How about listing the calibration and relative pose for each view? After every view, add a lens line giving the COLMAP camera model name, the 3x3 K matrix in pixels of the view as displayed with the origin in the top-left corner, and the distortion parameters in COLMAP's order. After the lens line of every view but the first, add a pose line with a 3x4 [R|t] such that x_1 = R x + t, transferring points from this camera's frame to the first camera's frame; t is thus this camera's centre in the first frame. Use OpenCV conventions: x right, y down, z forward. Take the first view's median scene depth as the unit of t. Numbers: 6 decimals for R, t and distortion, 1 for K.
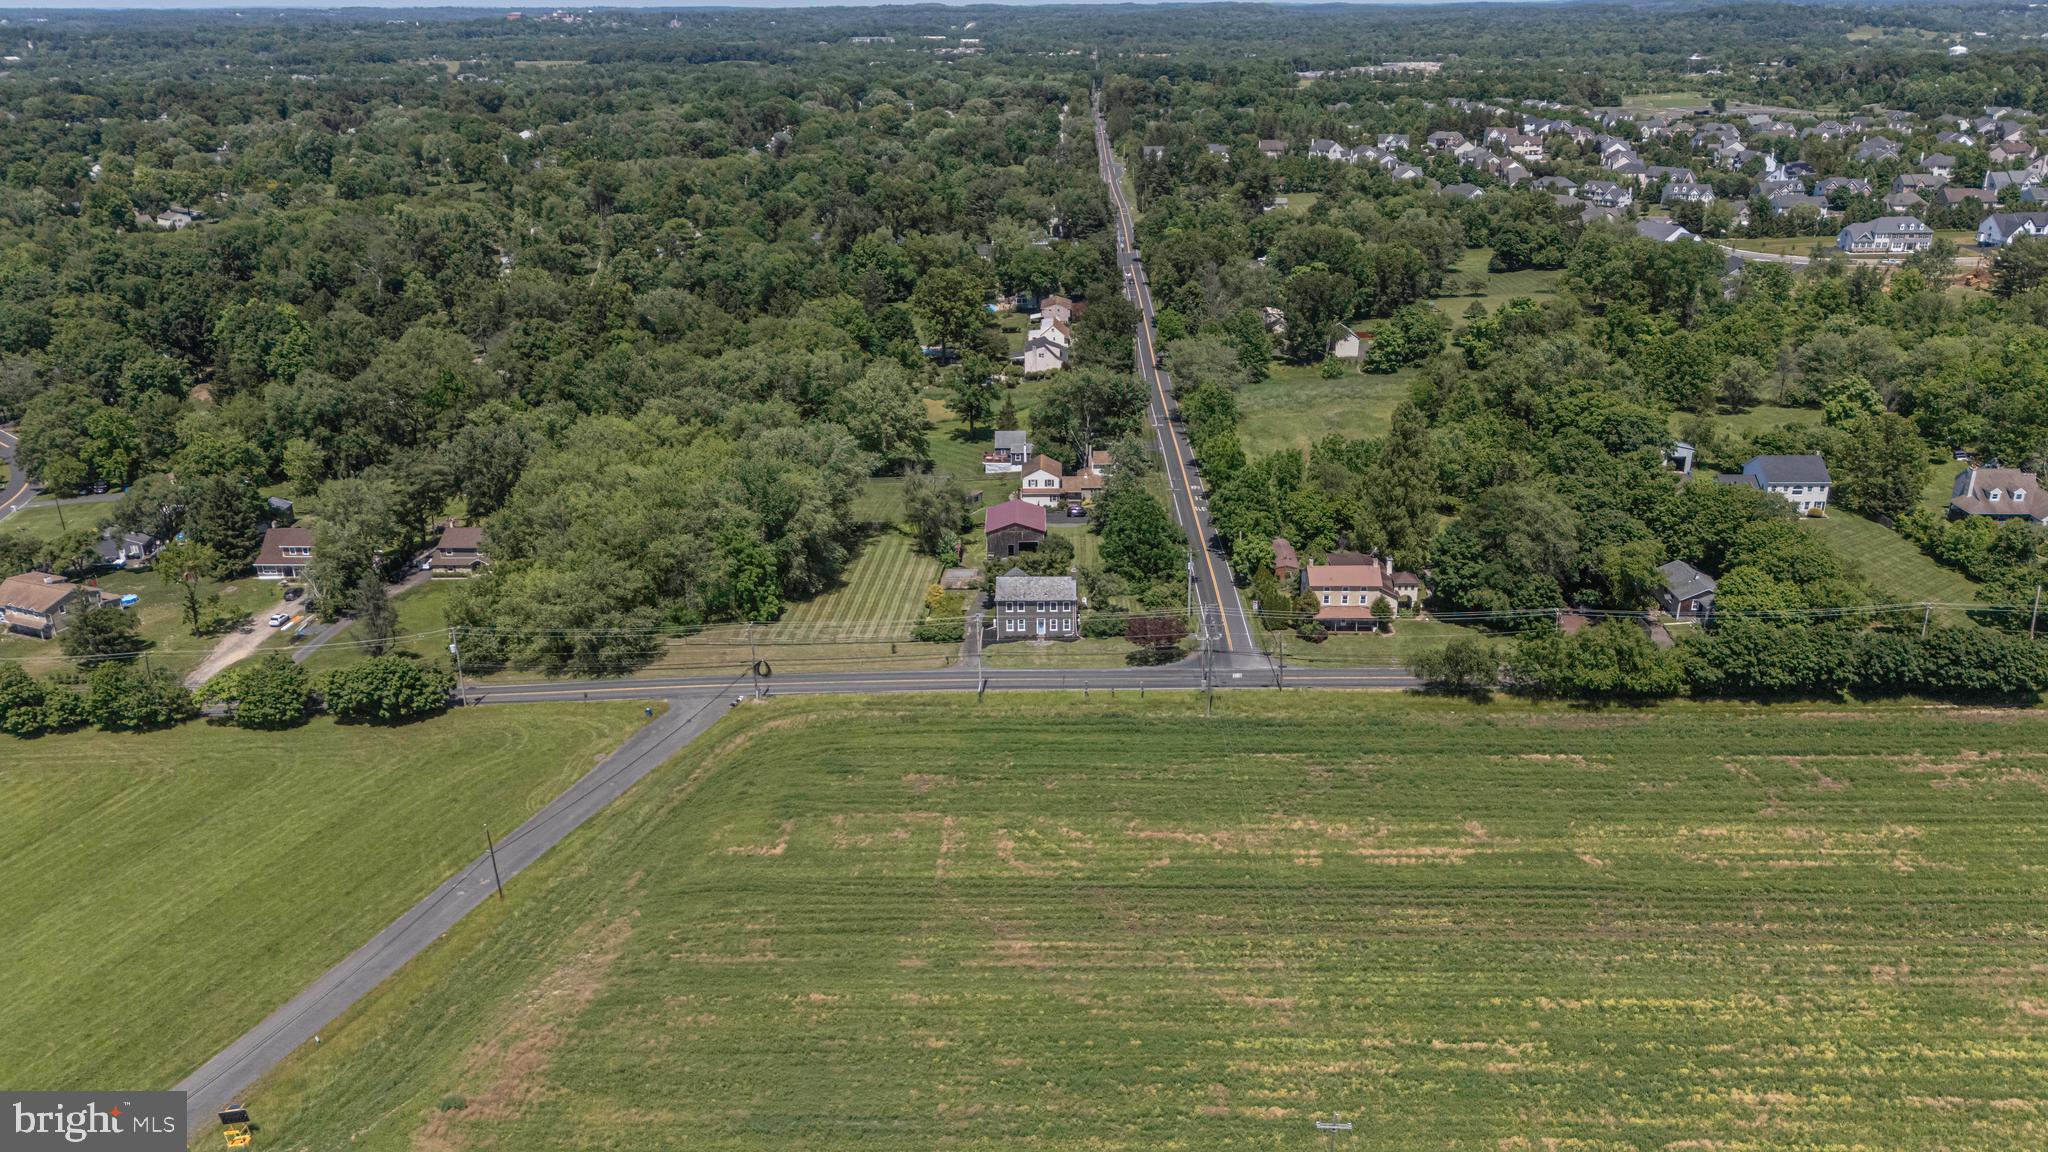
lens RADIAL K [[1501.1, 0, 1028.6], [0, 1501.1, 554.3], [0, 0, 1]] dist [0.125486, -0.206599]
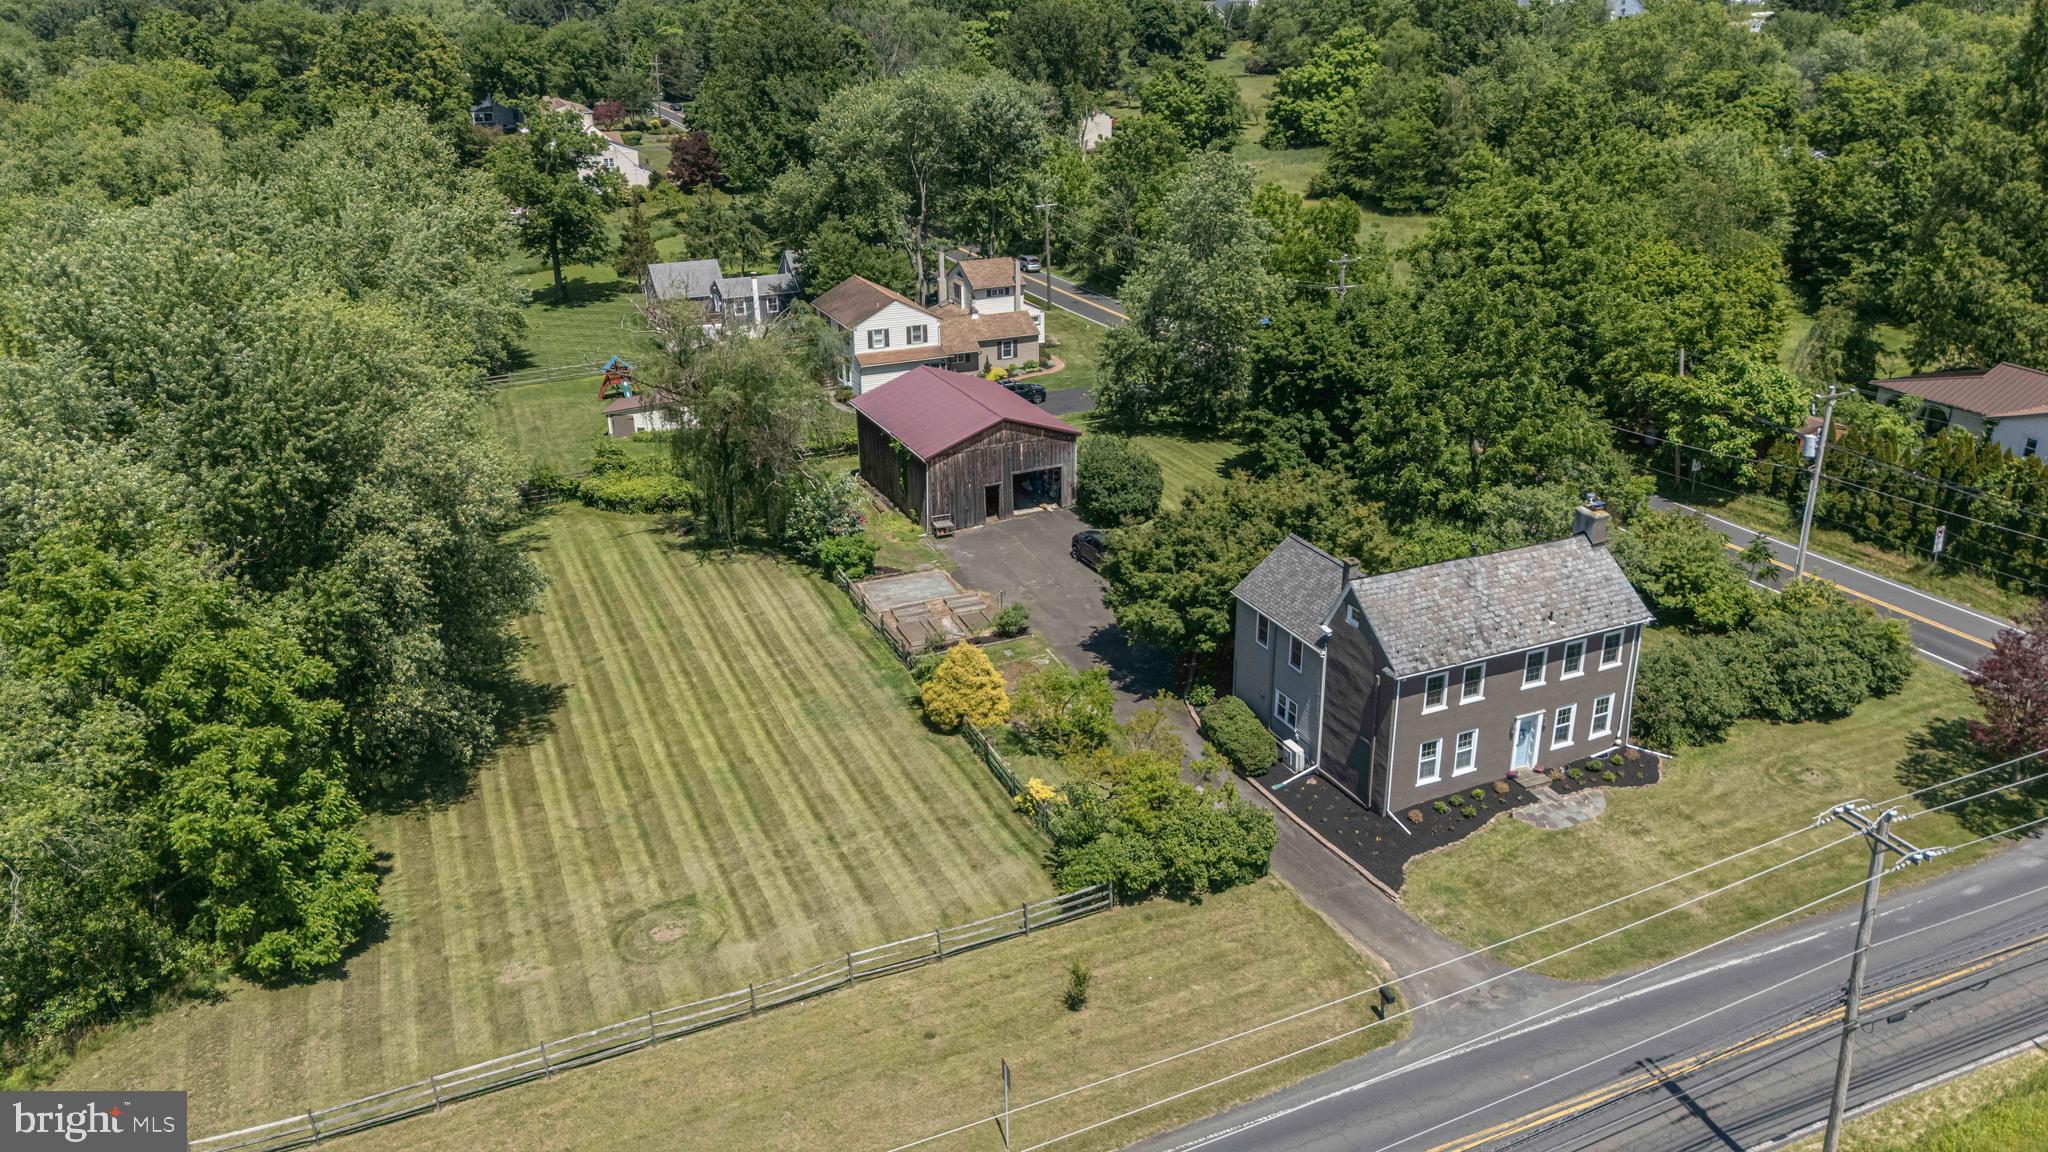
lens RADIAL K [[1498.5, 0, 1024.0], [0, 1498.5, 576.0], [0, 0, 1]] dist [0.095432, -0.108010]
pose [[0.903918, -0.159661, 0.396788, -0.159202], [0.140950, 0.987088, 0.076091, -0.011851], [-0.403814, -0.012852, 0.914751, 0.741094]]
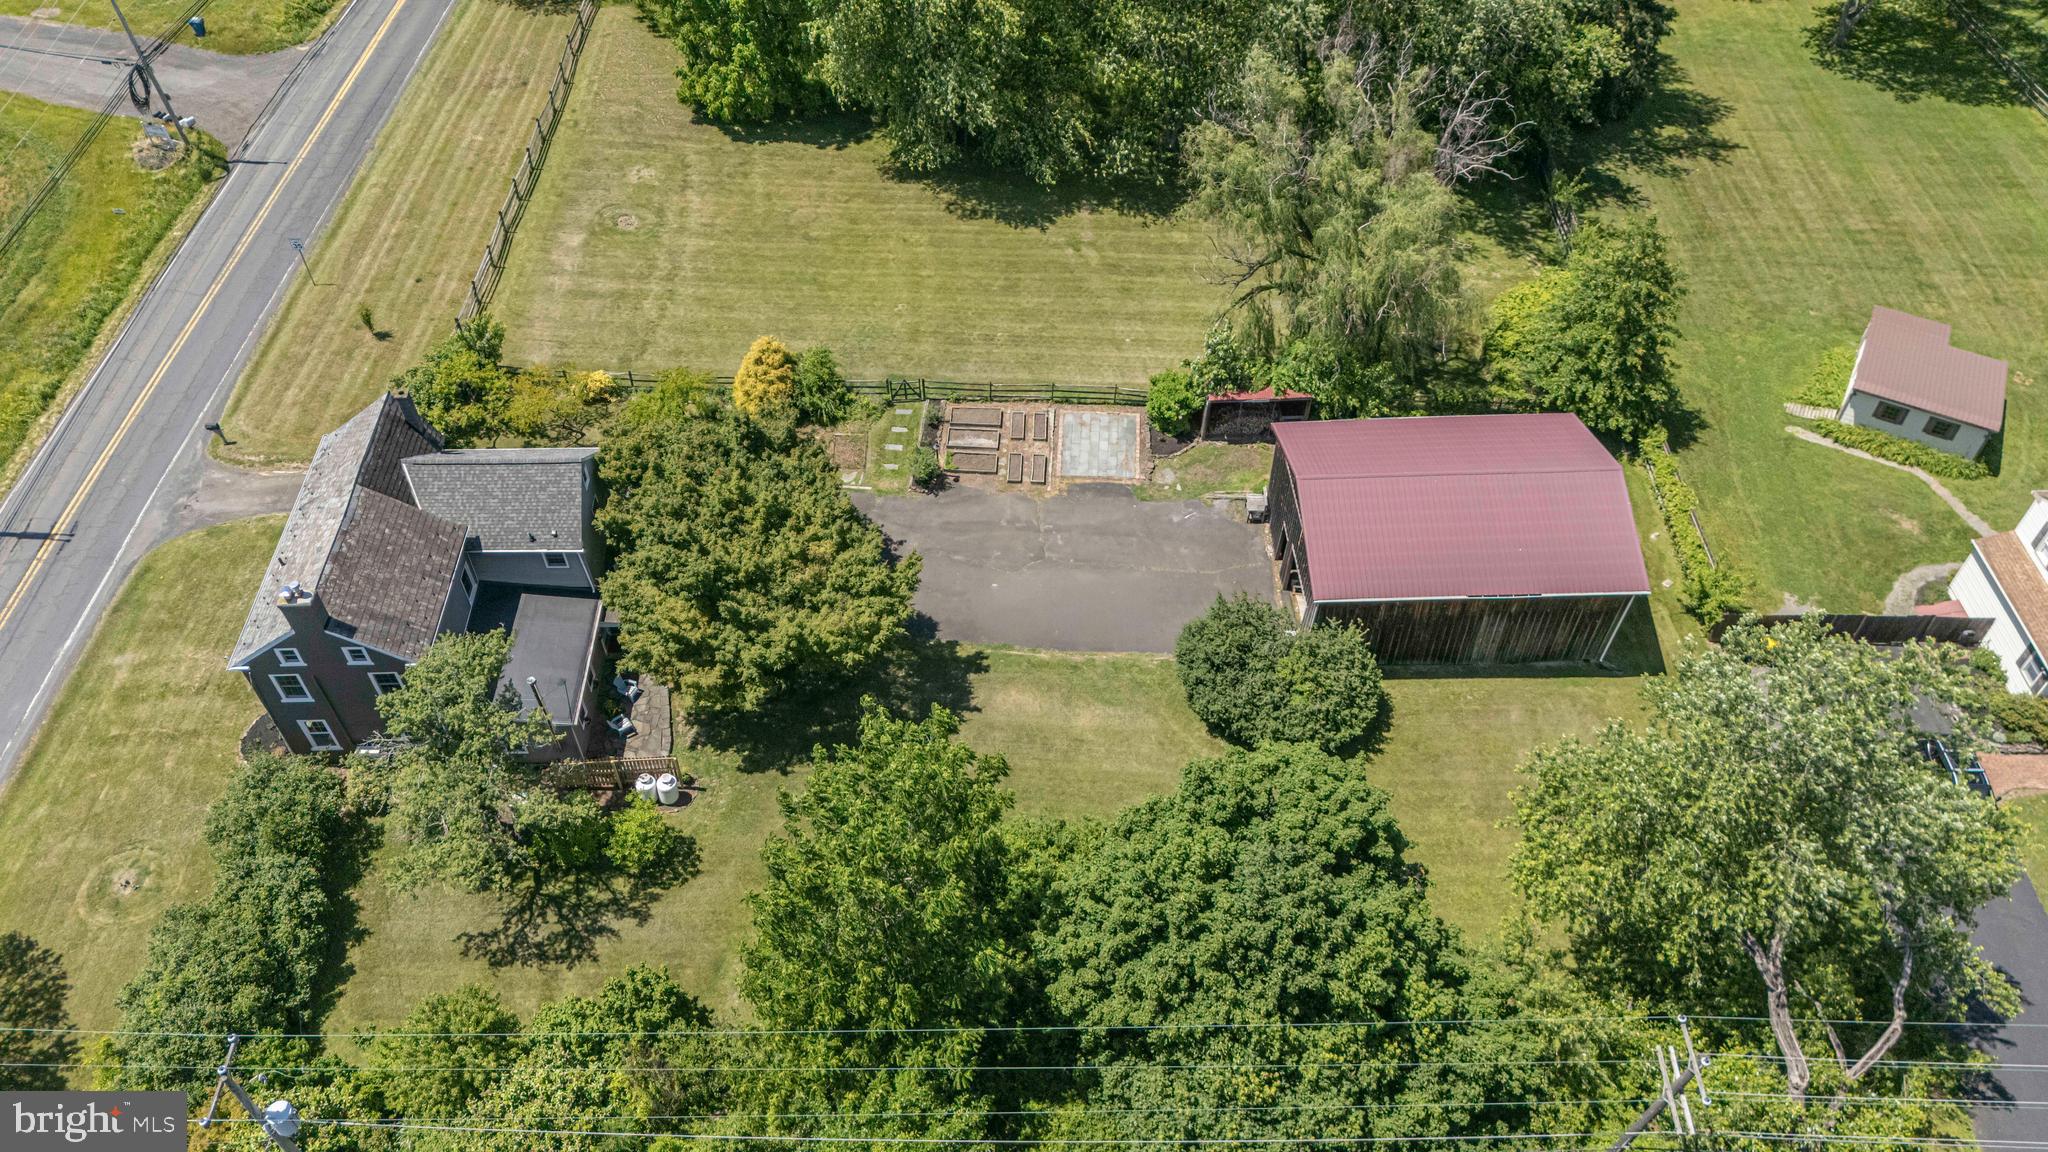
lens RADIAL K [[1498.5, 0, 1024.0], [0, 1498.5, 576.0], [0, 0, 1]] dist [0.095432, -0.108010]
pose [[0.037901, 0.755694, -0.653827, 0.171244], [-0.336736, 0.625687, 0.703651, -0.179256], [0.940836, 0.193498, 0.278184, 0.970168]]
